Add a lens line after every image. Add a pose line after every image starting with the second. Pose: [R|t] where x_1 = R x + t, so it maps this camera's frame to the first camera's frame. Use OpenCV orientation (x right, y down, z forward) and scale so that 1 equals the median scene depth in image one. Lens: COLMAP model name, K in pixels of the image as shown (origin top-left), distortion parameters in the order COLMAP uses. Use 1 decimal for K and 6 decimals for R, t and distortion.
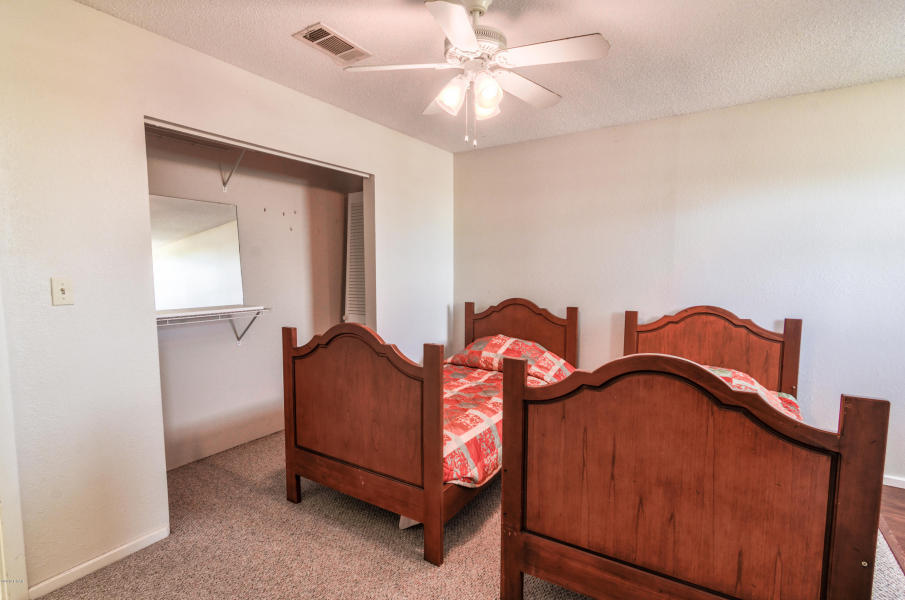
lens RADIAL K [[434.2, 0, 449.3], [0, 434.2, 300.2], [0, 0, 1]] dist [0.004189, 0.000229]
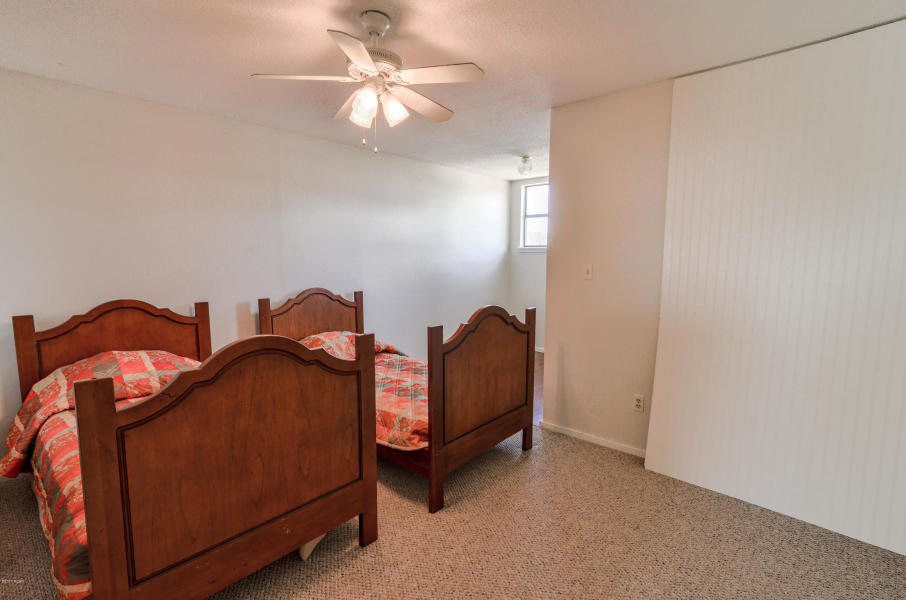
lens RADIAL K [[434.7, 0, 448.2], [0, 434.7, 301.8], [0, 0, 1]] dist [0.004189, 0.000229]
pose [[0.167605, -0.104406, 0.980310, -0.667303], [0.079603, 0.992563, 0.092101, -0.036409], [-0.982635, 0.062600, 0.174669, 0.407874]]
